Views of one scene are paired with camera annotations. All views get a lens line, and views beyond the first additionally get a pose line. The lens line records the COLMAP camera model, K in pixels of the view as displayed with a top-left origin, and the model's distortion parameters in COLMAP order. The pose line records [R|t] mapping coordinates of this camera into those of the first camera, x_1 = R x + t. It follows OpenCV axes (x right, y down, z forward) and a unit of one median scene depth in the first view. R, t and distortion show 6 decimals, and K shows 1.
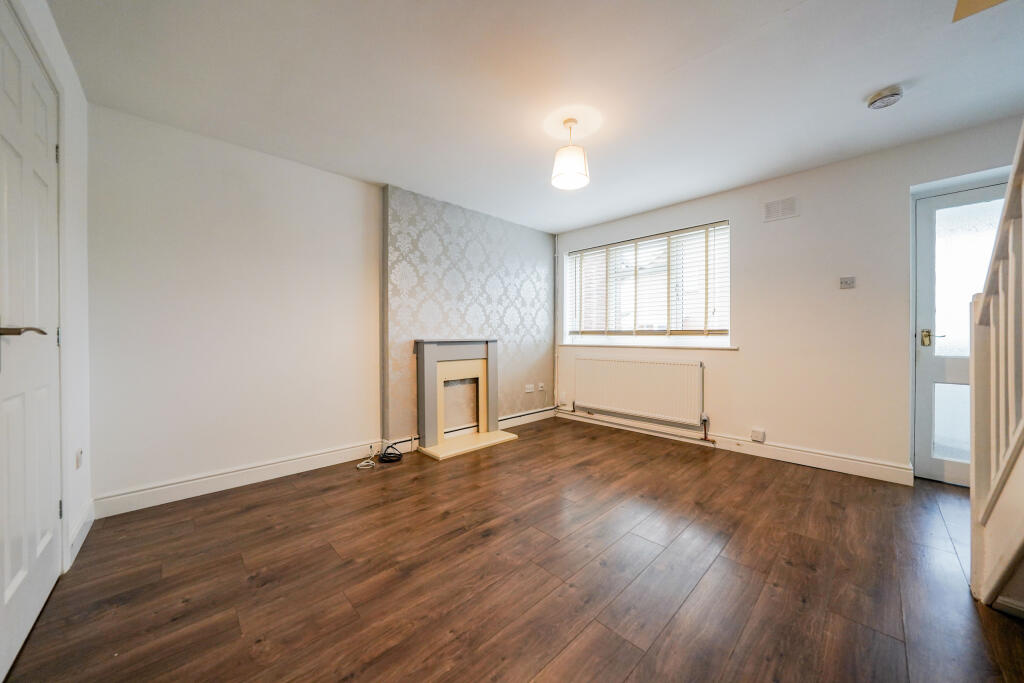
lens RADIAL K [[356.5, 0, 510.8], [0, 356.5, 337.8], [0, 0, 1]] dist [-0.019941, 0.000051]
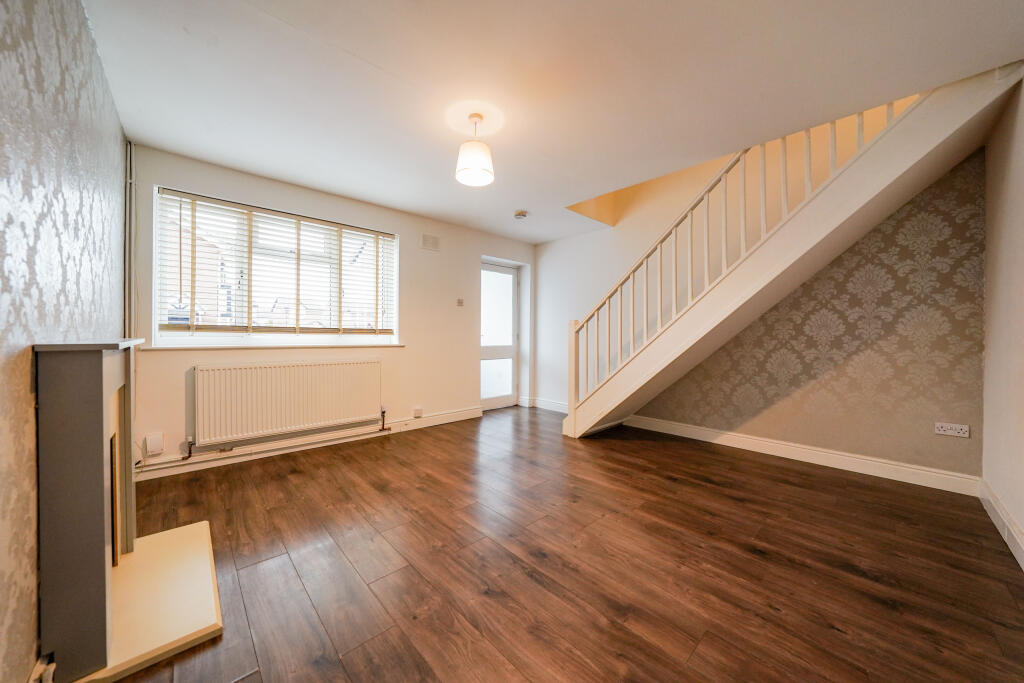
lens RADIAL K [[356.5, 0, 509.2], [0, 356.5, 337.0], [0, 0, 1]] dist [-0.019941, 0.000051]
pose [[0.012163, -0.002671, 0.999922, -0.641650], [-0.004686, 0.999985, 0.002729, -0.003514], [-0.999915, -0.004719, 0.012150, 0.707127]]
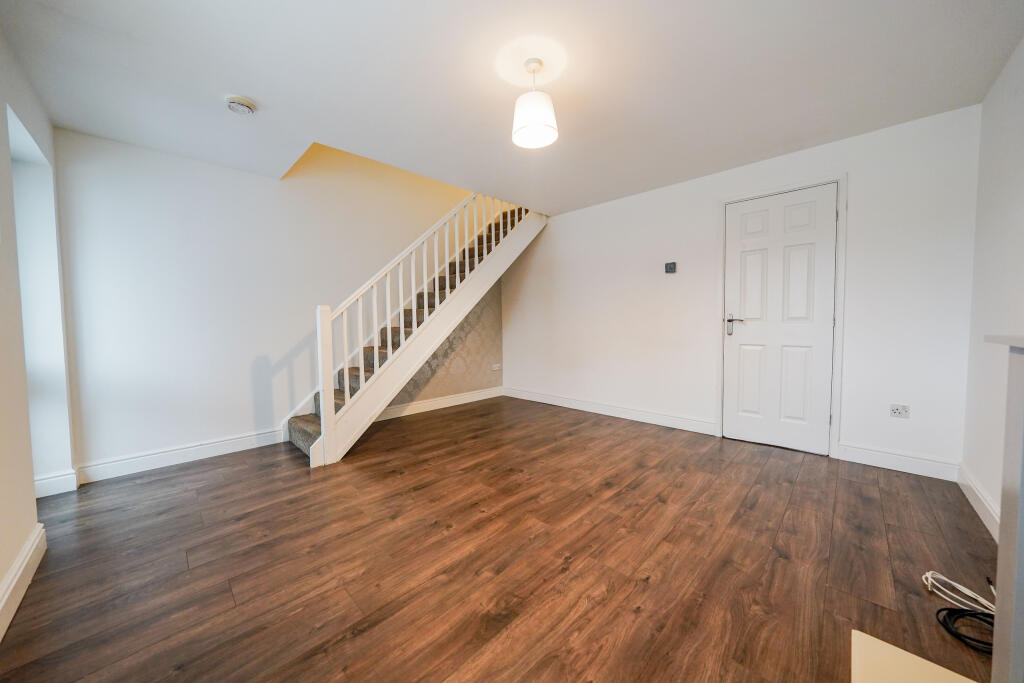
lens RADIAL K [[356.5, 0, 511.1], [0, 356.5, 339.9], [0, 0, 1]] dist [-0.019941, 0.000051]
pose [[-0.999287, 0.015719, -0.034336, 0.201818], [0.013926, 0.998558, 0.051836, -0.013014], [0.035101, 0.051321, -0.998065, 1.450351]]
